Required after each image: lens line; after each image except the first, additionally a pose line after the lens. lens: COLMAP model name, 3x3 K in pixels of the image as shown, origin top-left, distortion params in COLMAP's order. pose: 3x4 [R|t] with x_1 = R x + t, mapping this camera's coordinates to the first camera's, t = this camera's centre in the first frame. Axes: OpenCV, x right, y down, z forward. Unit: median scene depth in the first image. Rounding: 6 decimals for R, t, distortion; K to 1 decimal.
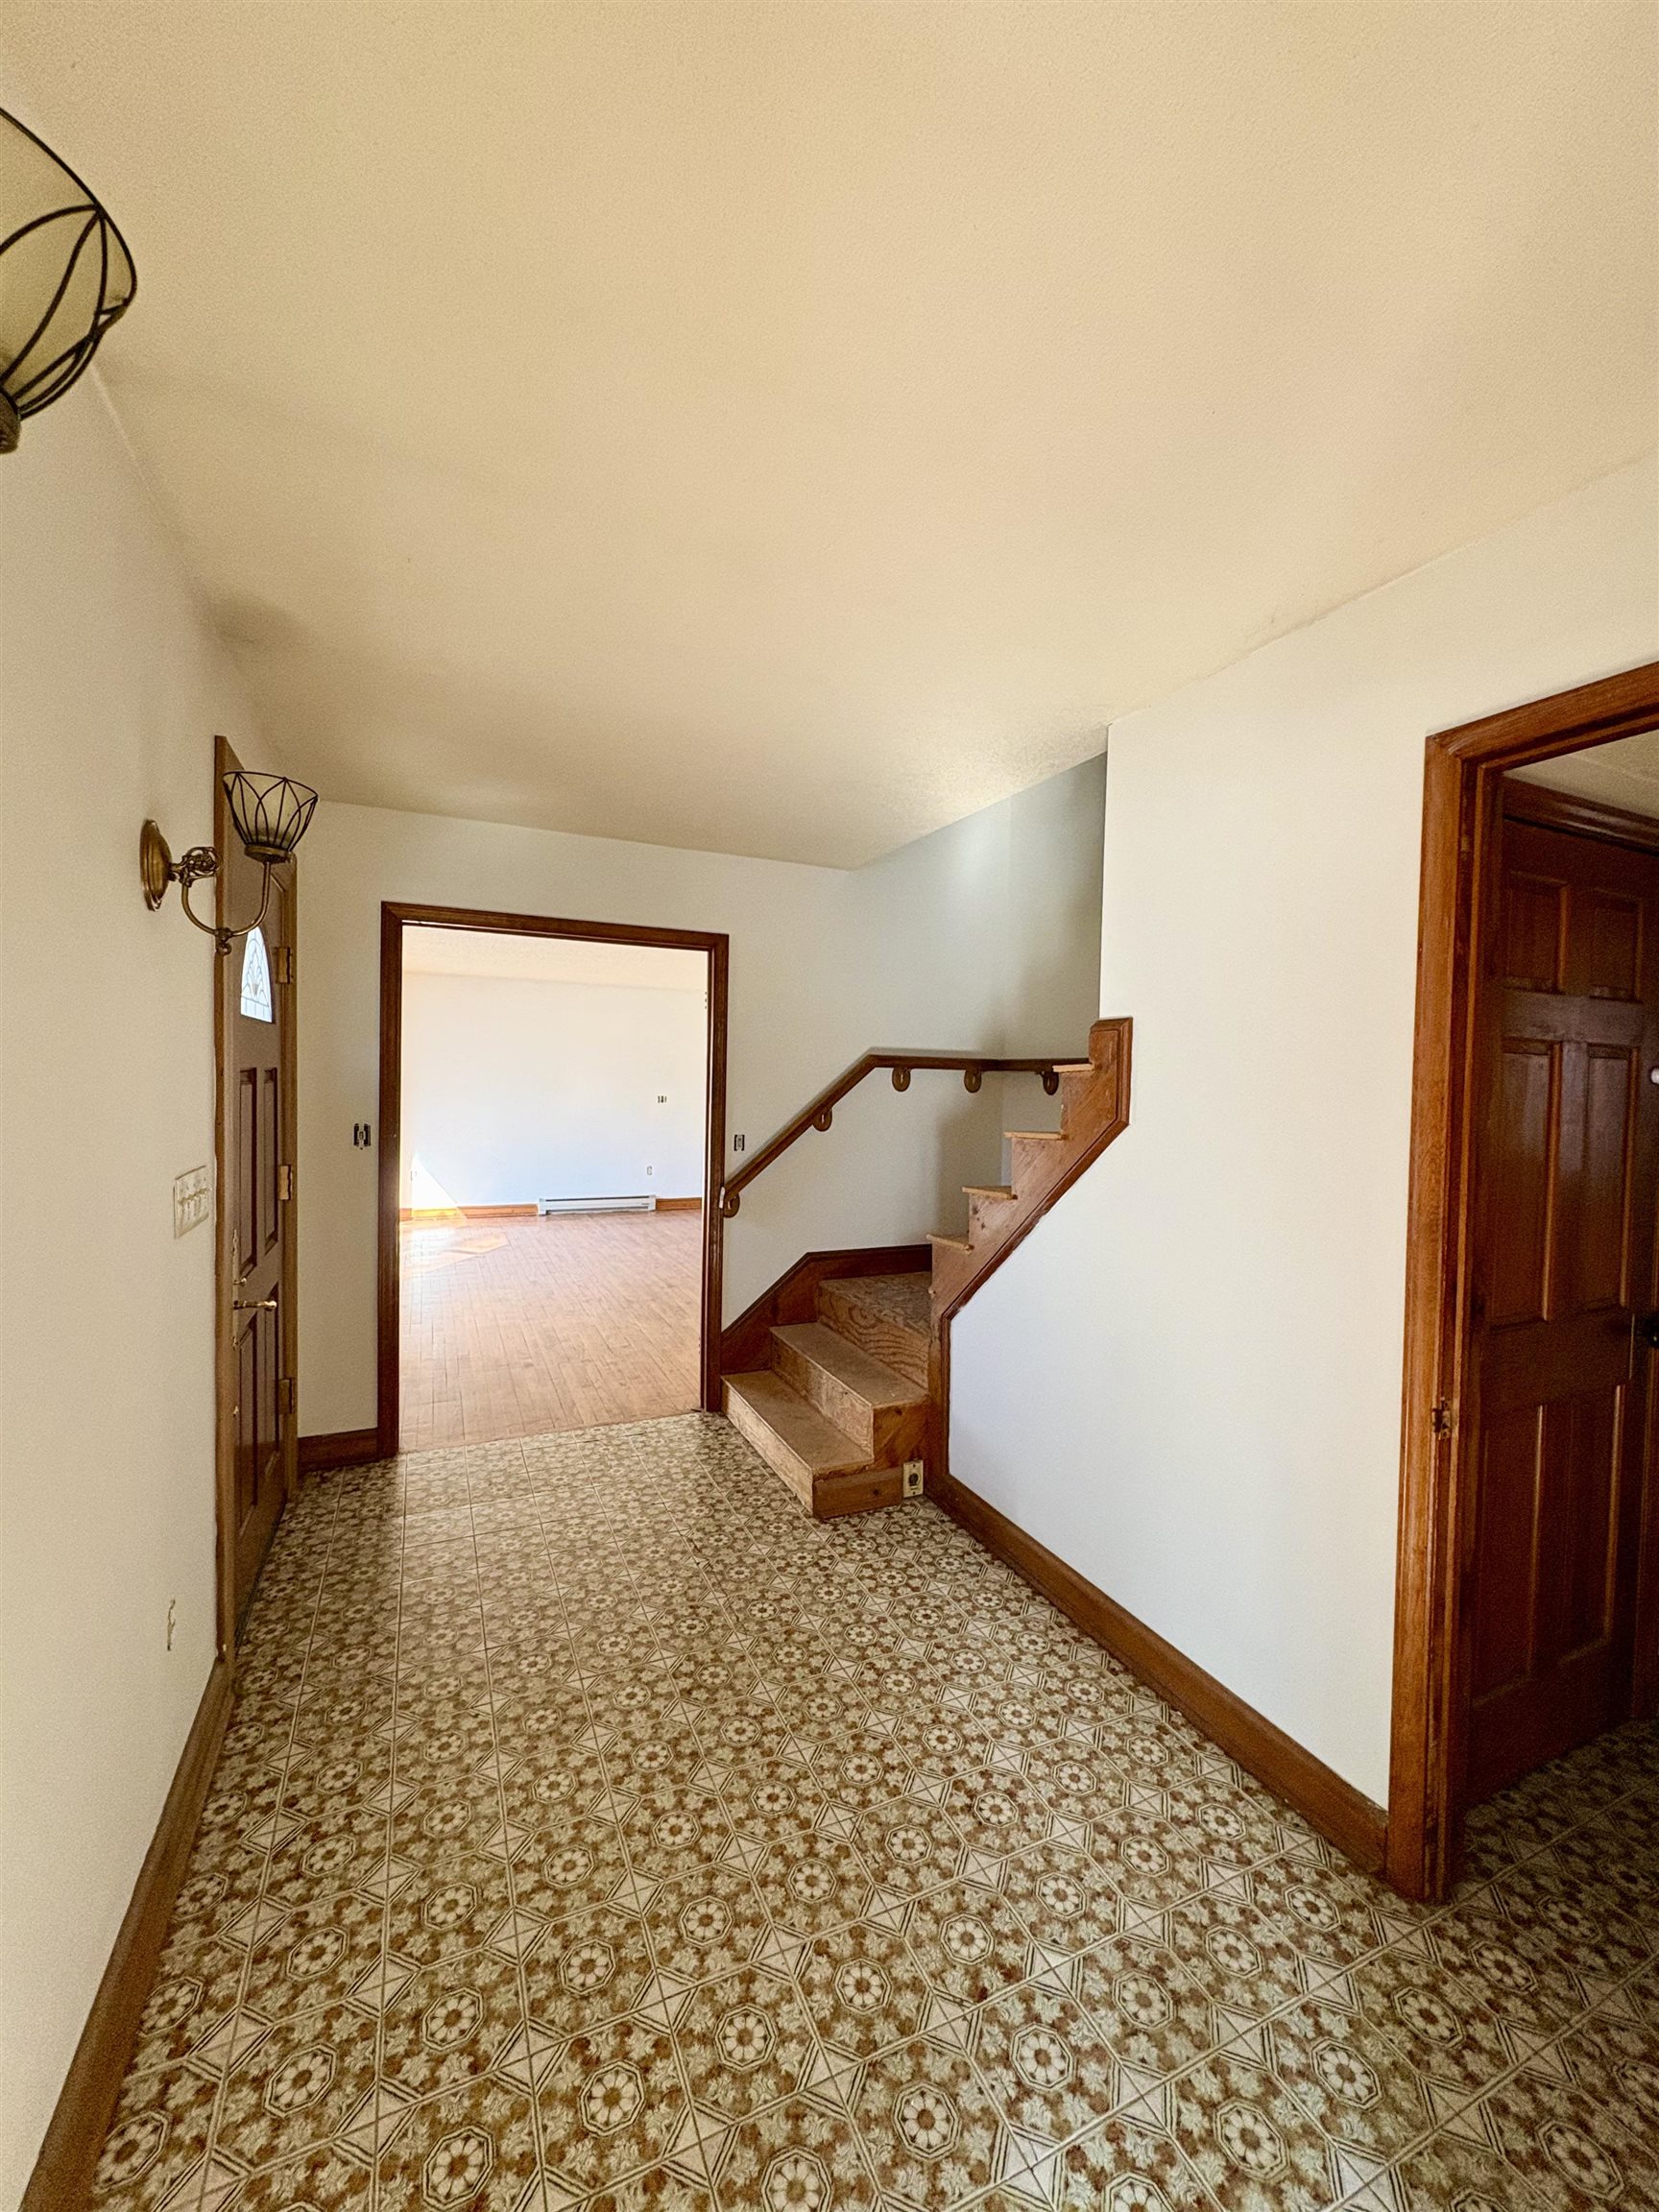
lens RADIAL K [[879.2, 0, 832.0], [0, 879.2, 1104.5], [0, 0, 1]] dist [-0.000122, 0.000217]
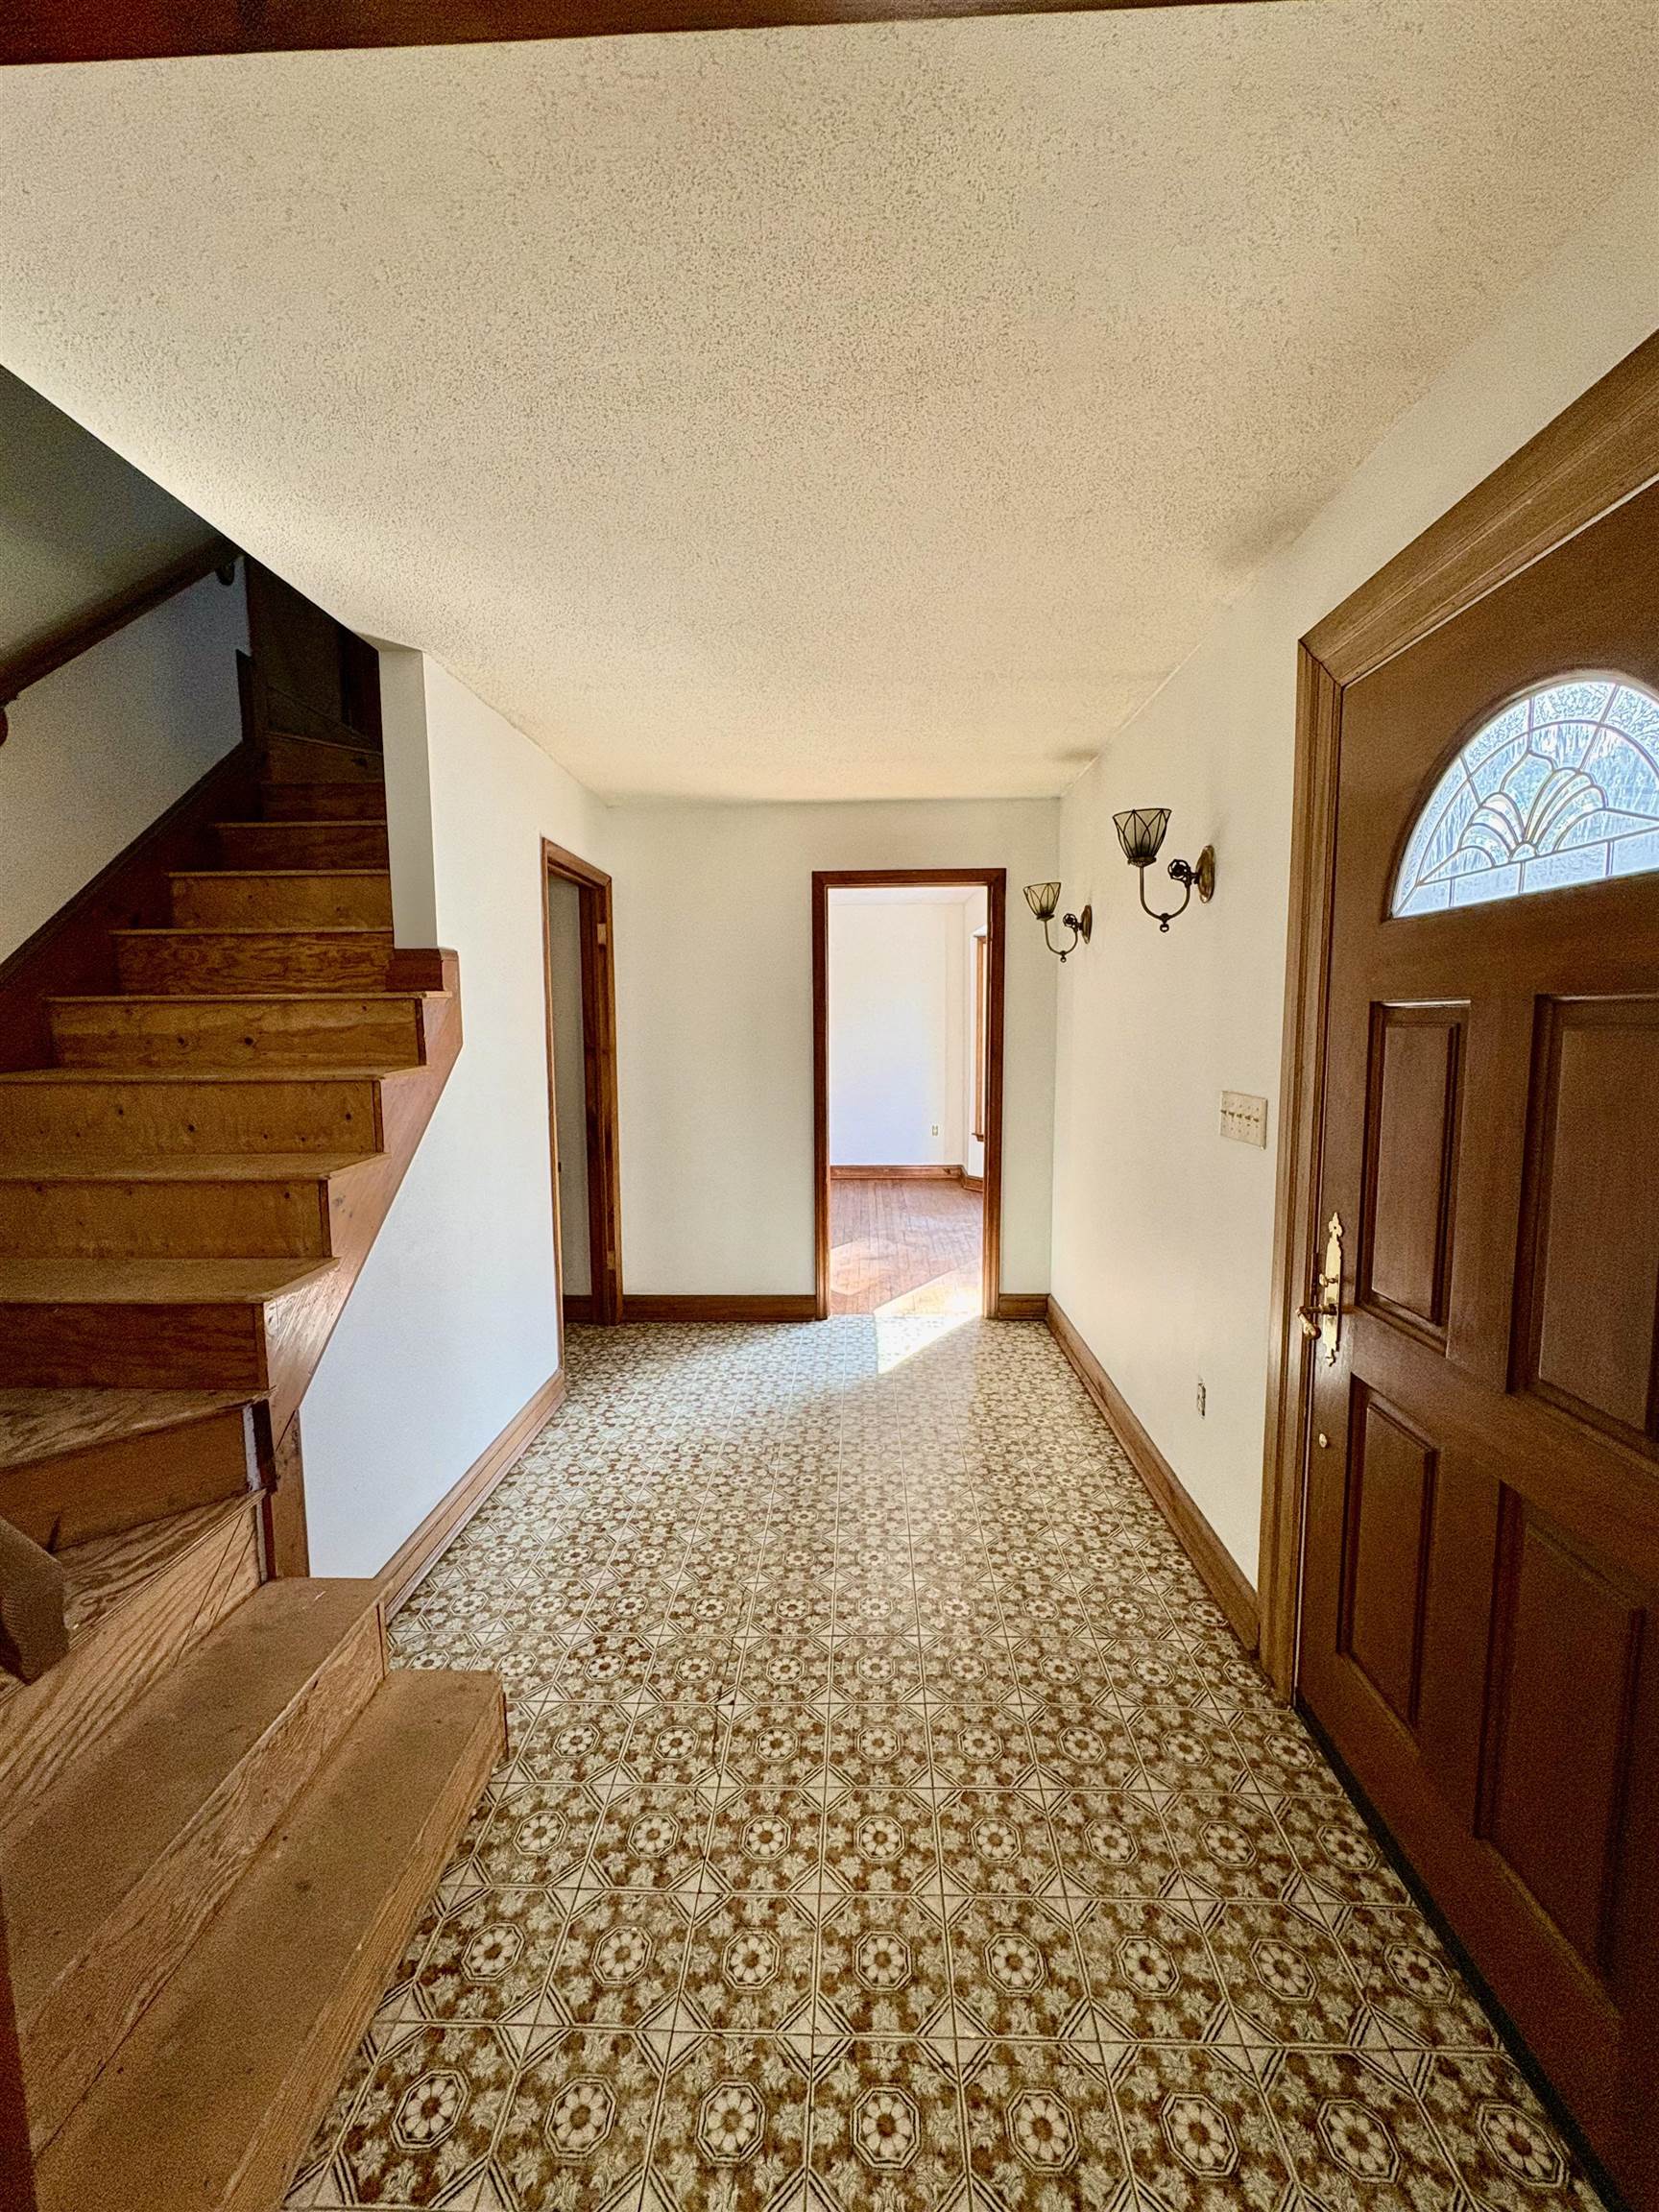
lens RADIAL K [[879.2, 0, 822.6], [0, 879.2, 1103.7], [0, 0, 1]] dist [-0.000122, 0.000217]
pose [[-0.887966, -0.058627, 0.456157, -0.624522], [0.002312, 0.991260, 0.131901, -0.056347], [-0.459904, 0.118179, -0.880070, 1.874463]]
